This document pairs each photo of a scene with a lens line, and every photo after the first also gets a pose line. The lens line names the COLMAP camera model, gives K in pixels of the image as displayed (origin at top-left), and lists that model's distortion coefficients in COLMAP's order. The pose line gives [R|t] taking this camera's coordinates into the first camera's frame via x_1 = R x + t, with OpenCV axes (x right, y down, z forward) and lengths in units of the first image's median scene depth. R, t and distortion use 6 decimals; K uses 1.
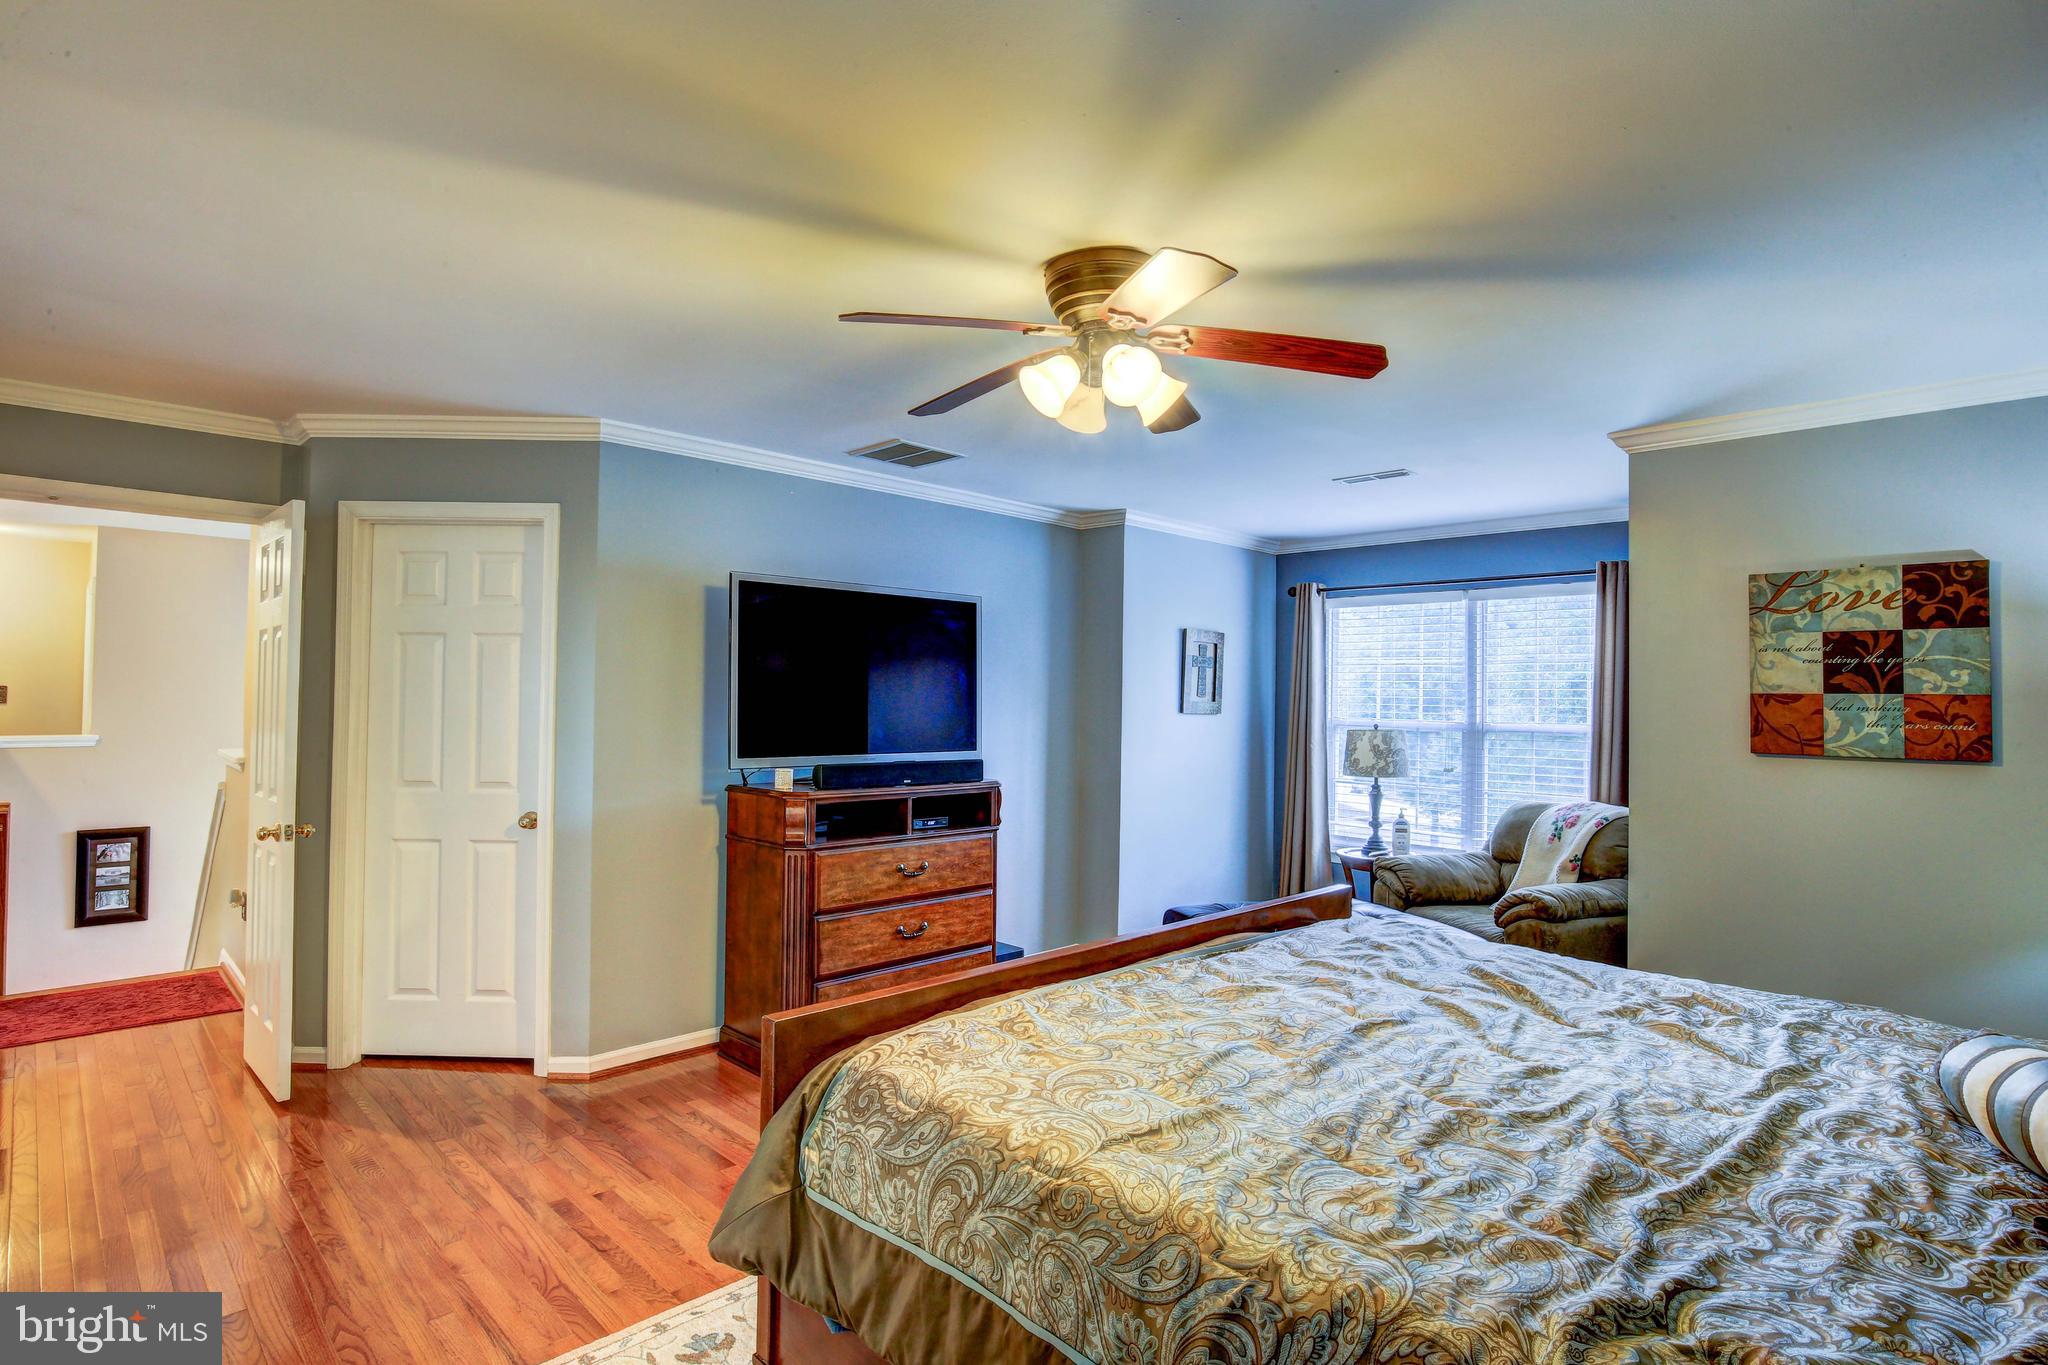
lens RADIAL K [[1029.4, 0, 1013.6], [0, 1029.4, 675.3], [0, 0, 1]] dist [-0.032678, 0.009487]
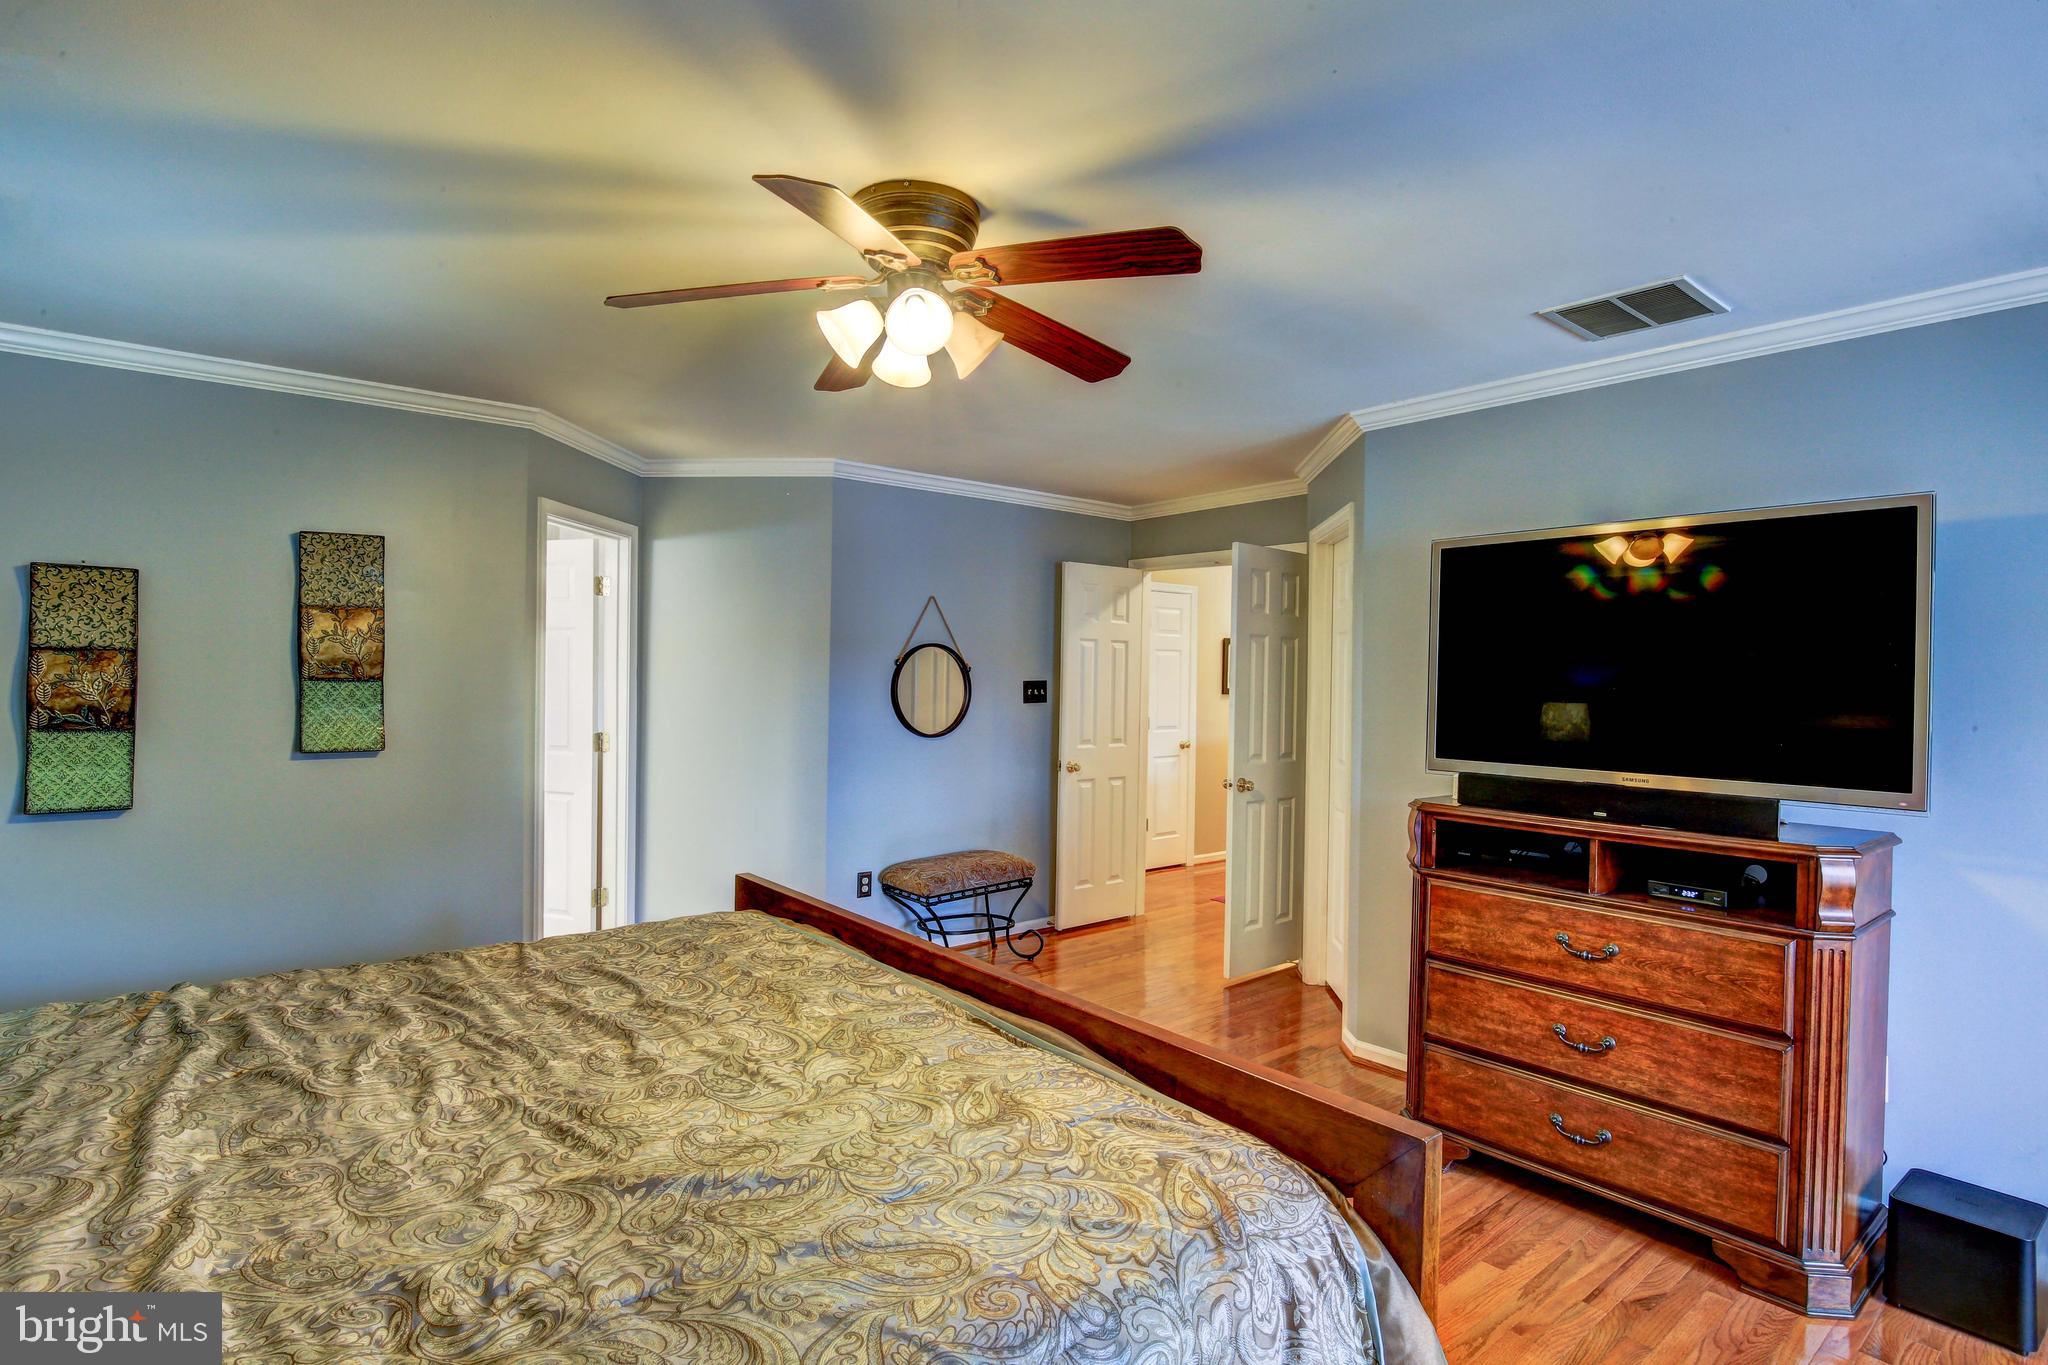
lens RADIAL K [[1029.4, 0, 1013.6], [0, 1029.4, 675.3], [0, 0, 1]] dist [-0.032678, 0.009487]
pose [[-0.088091, -0.017887, -0.995952, 0.631905], [0.004652, 0.999820, -0.018368, 0.026011], [0.996102, -0.006251, -0.087992, 0.742967]]
